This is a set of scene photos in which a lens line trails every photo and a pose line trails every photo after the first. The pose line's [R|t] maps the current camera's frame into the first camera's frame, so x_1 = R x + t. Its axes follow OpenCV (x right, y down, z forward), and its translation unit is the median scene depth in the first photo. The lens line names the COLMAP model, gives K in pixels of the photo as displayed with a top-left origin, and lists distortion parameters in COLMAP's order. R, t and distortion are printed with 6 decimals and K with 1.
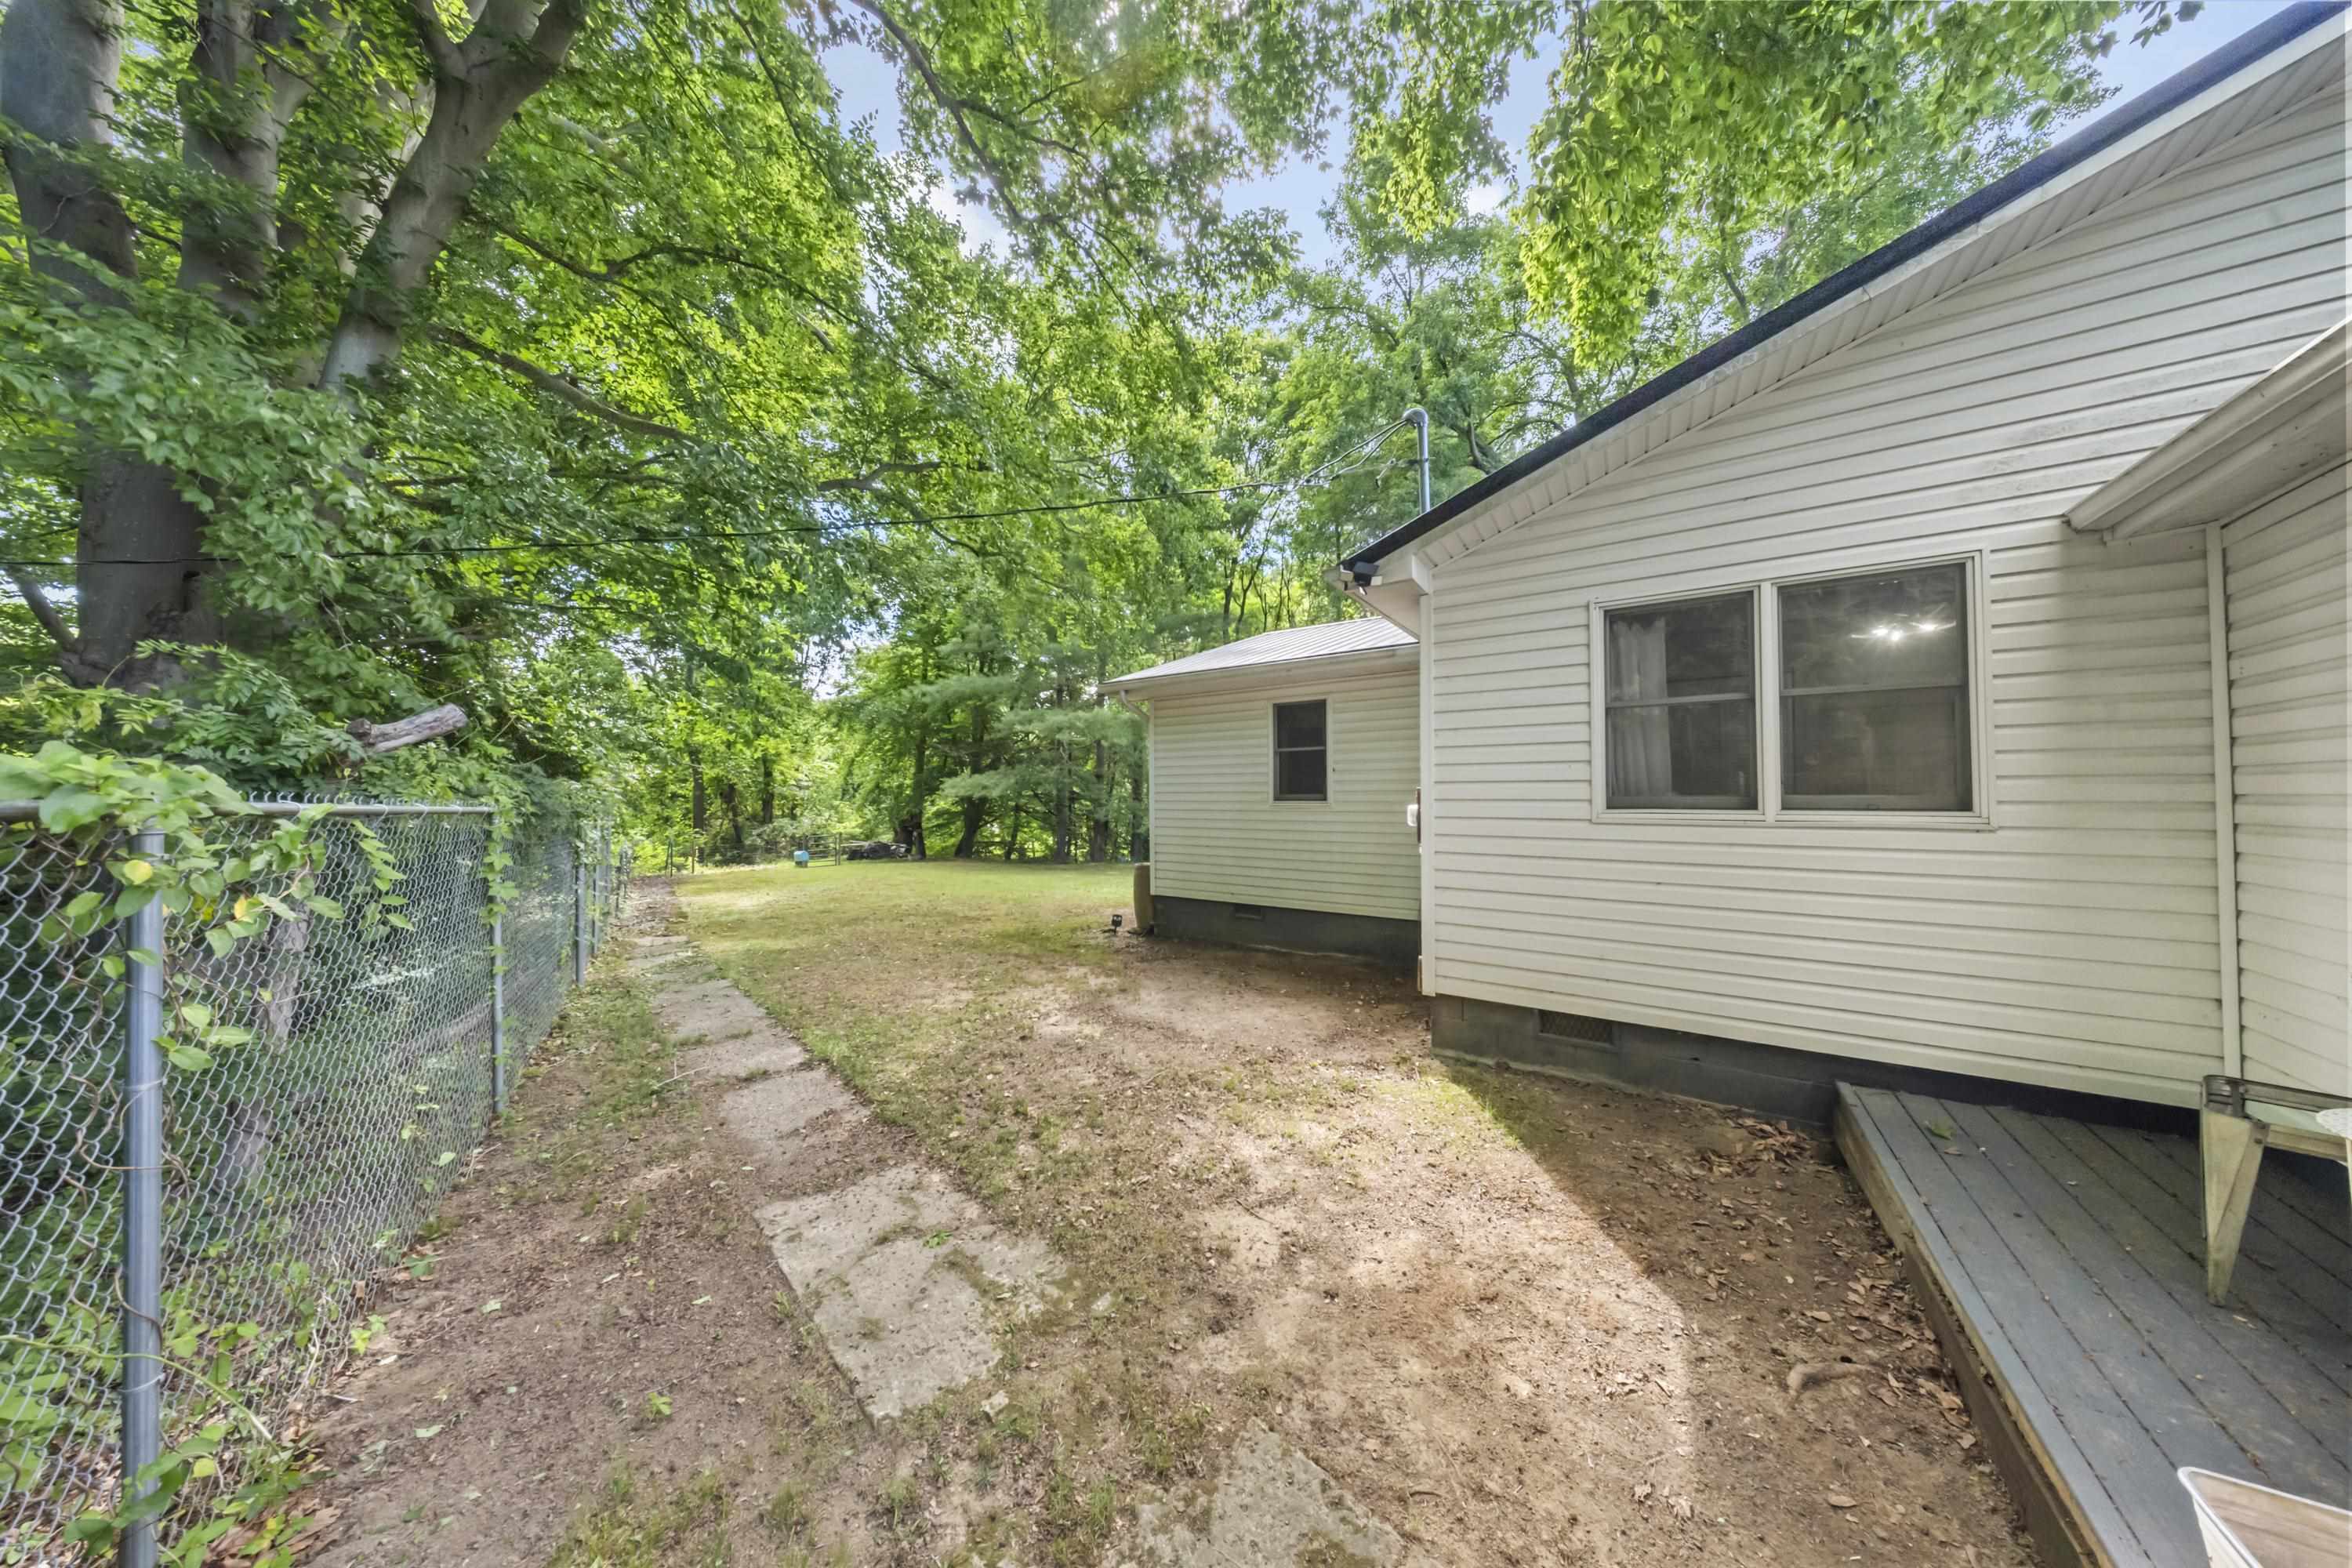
lens RADIAL K [[697.8, 0, 1183.5], [0, 697.8, 787.7], [0, 0, 1]] dist [-0.003367, -0.000289]
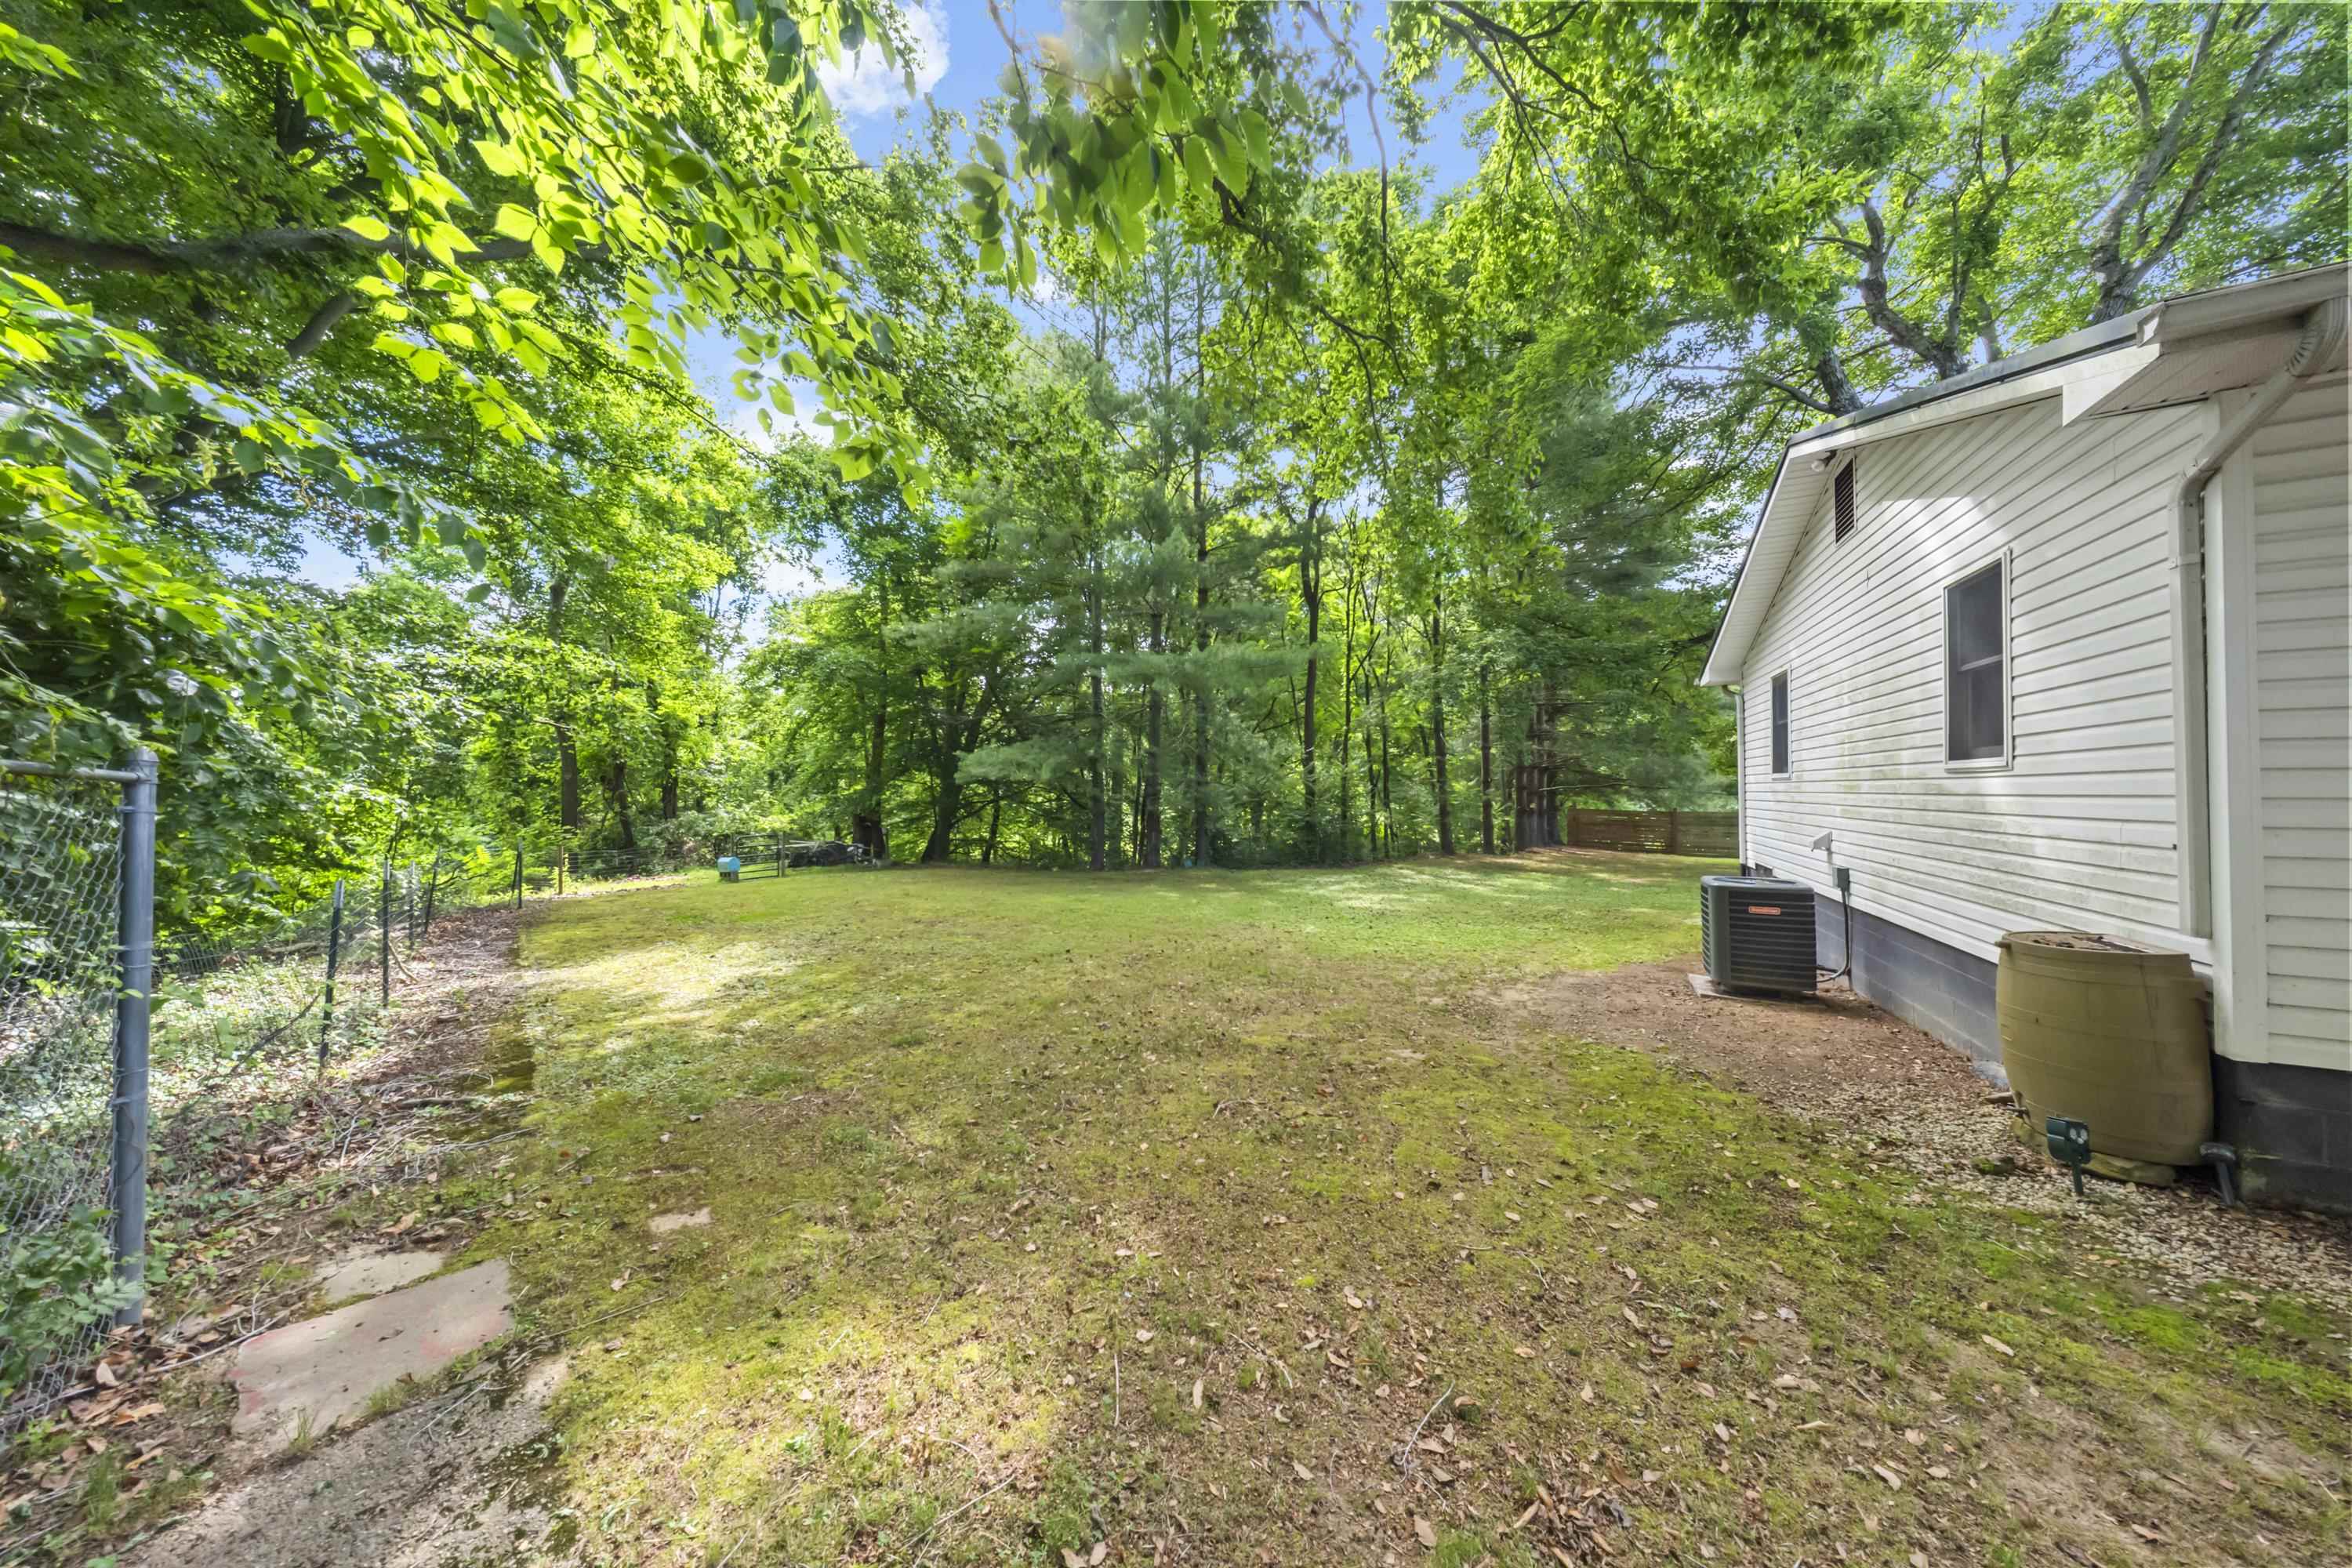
lens RADIAL K [[697.8, 0, 1175.0], [0, 697.8, 787.9], [0, 0, 1]] dist [-0.003367, -0.000289]
pose [[0.994375, 0.001427, 0.105911, -0.145010], [-0.002472, 0.999950, 0.009737, 0.010919], [-0.105891, -0.009944, 0.994328, 0.211631]]
